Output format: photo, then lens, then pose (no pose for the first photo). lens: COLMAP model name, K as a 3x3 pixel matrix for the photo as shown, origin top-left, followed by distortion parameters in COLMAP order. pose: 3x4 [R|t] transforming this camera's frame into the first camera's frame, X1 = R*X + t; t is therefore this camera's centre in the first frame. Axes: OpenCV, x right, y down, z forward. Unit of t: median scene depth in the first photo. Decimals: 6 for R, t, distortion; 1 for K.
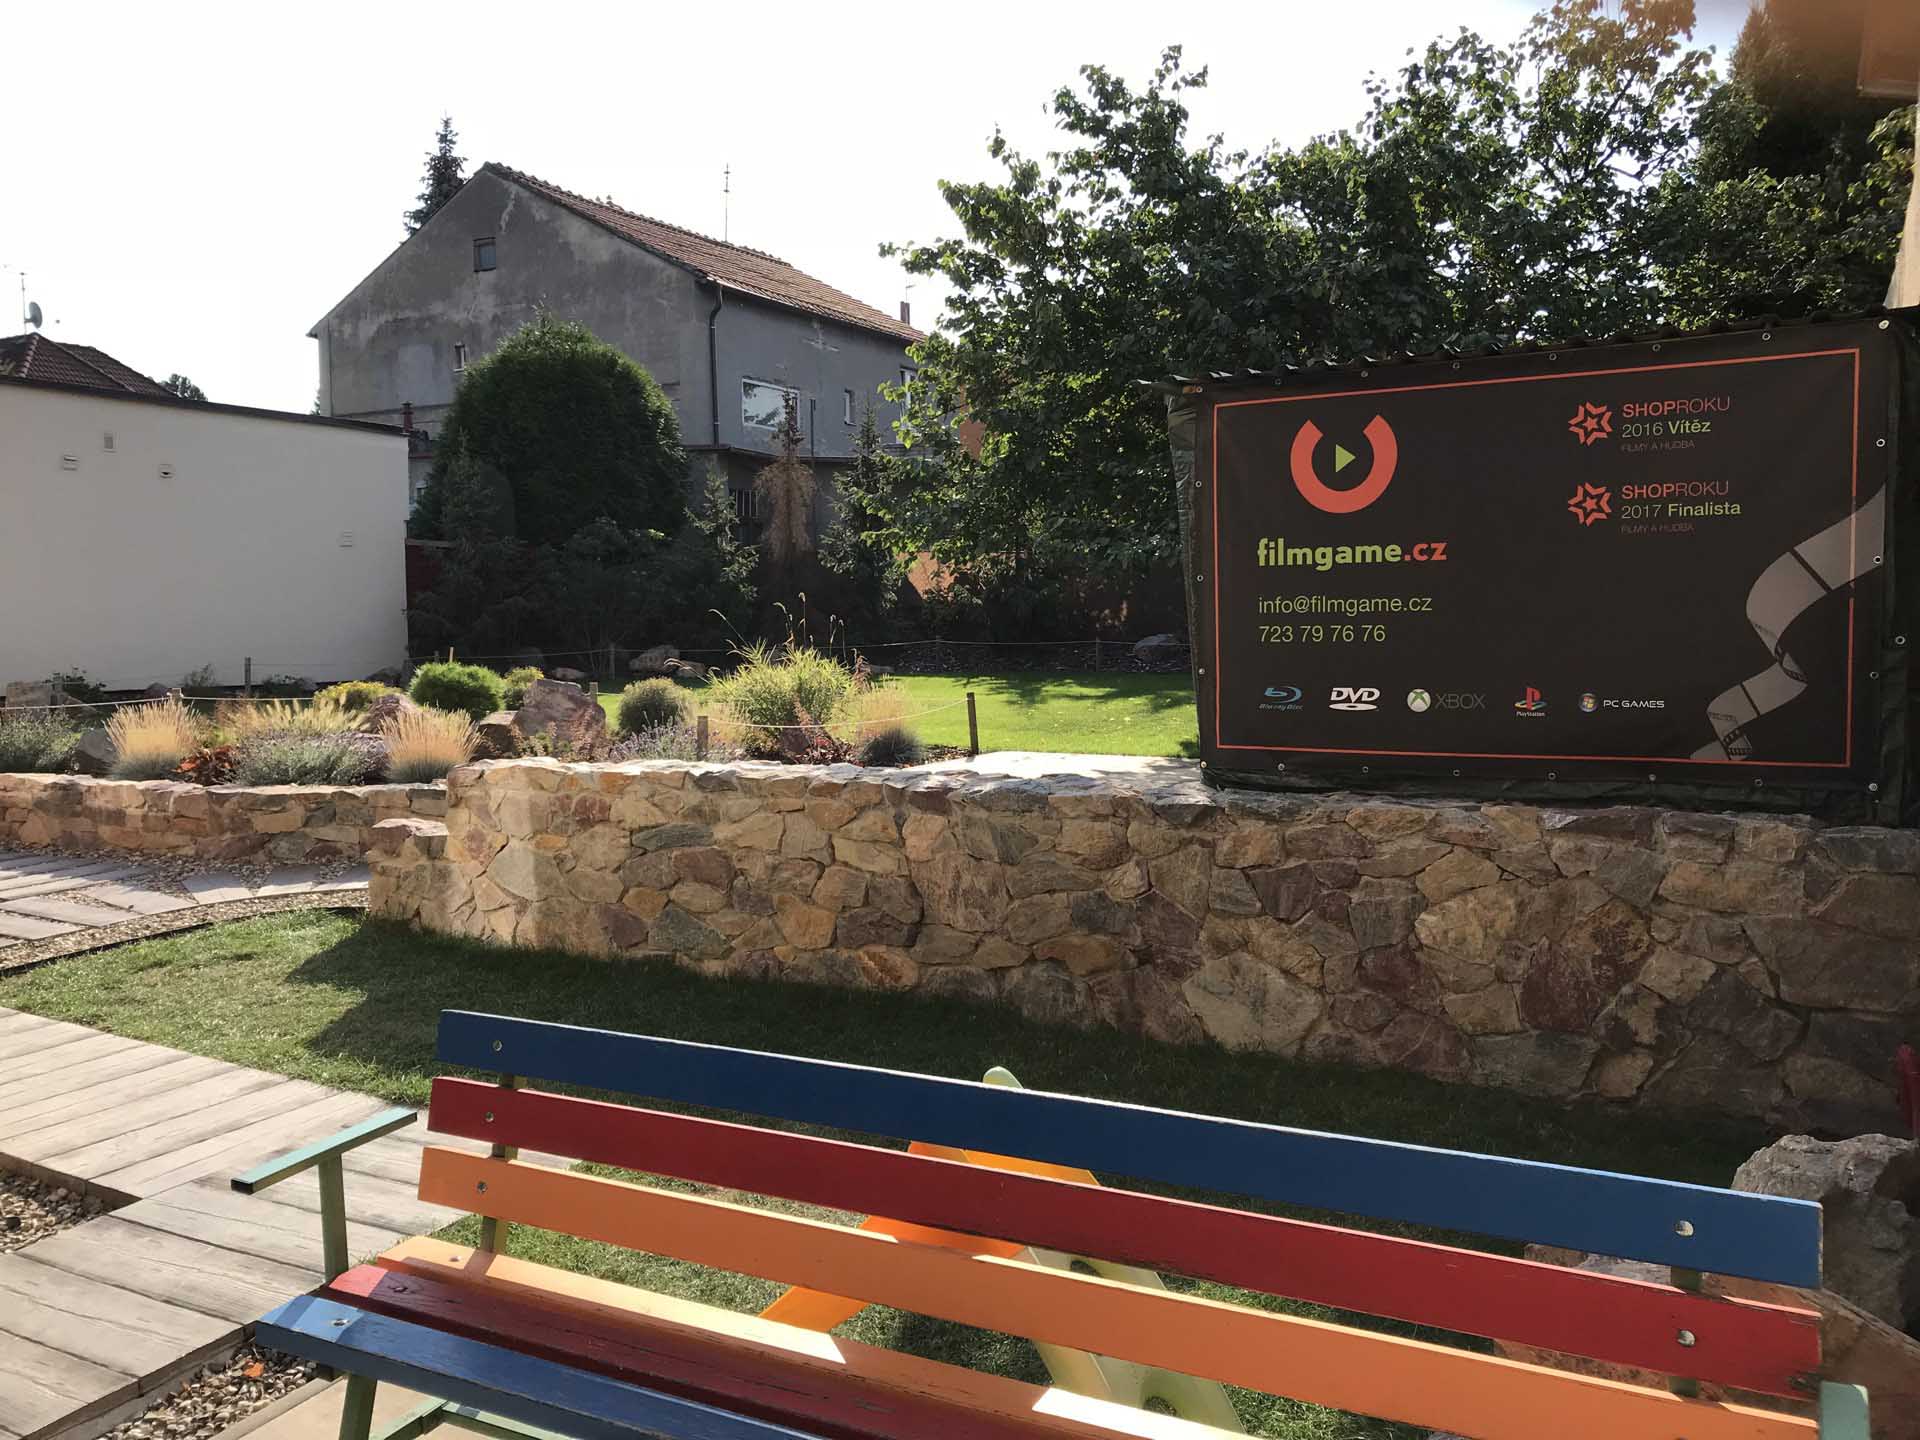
lens RADIAL K [[1582.6, 0, 960.0], [0, 1582.6, 720.0], [0, 0, 1]] dist [0.003780, 0.008459]
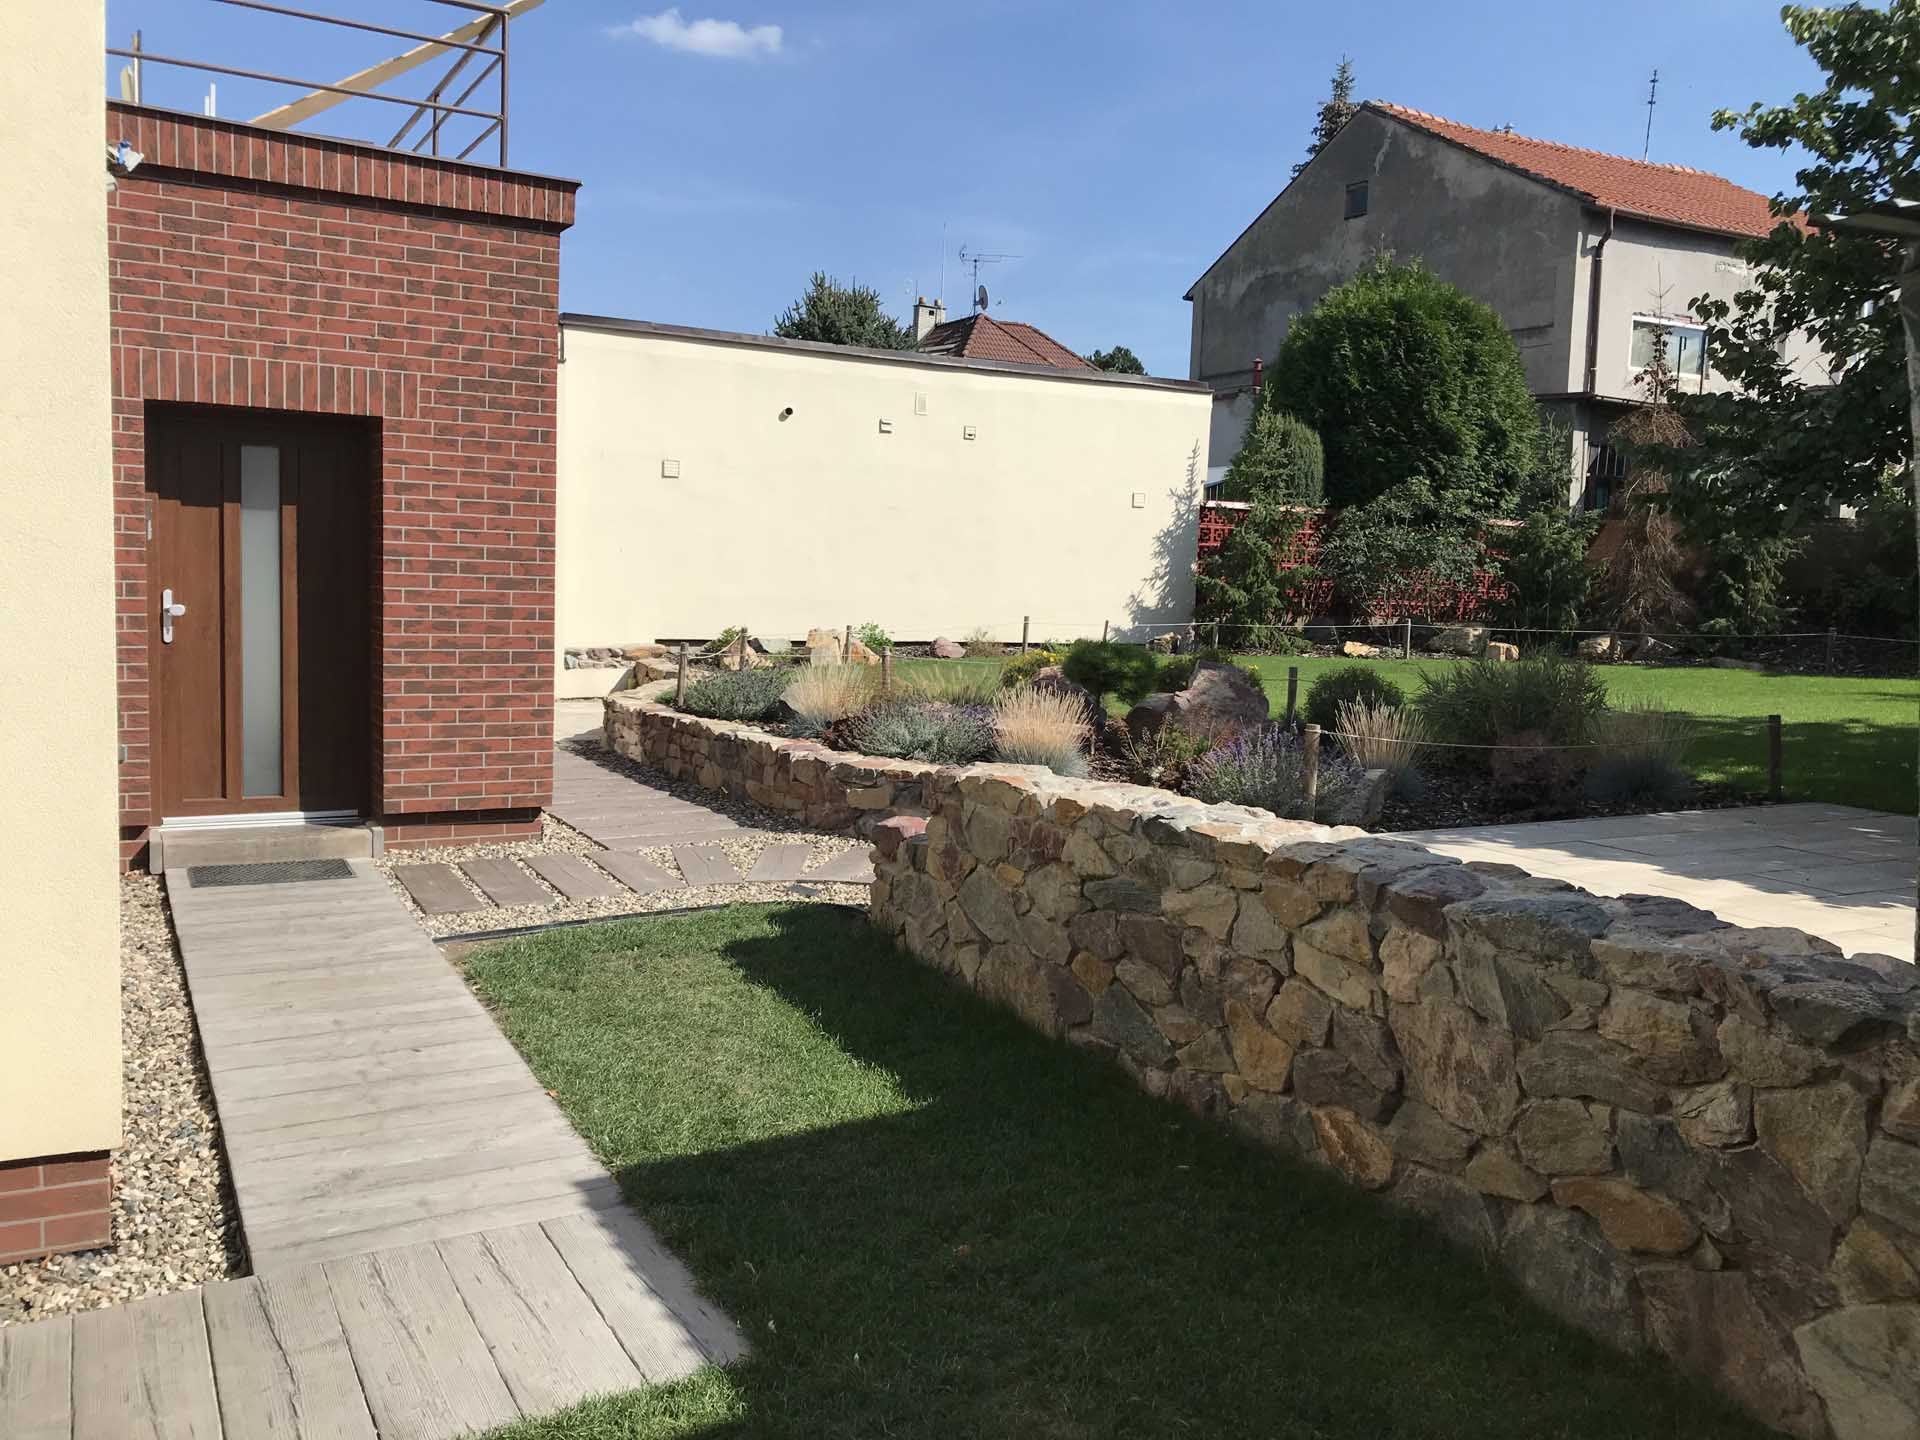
lens RADIAL K [[1539.8, 0, 960.0], [0, 1539.8, 720.0], [0, 0, 1]] dist [-0.028947, -0.007922]
pose [[0.820036, 0.091413, -0.564964, 0.162858], [-0.076734, 0.995810, 0.049748, -0.039928], [0.567145, 0.002557, 0.823614, 0.369673]]
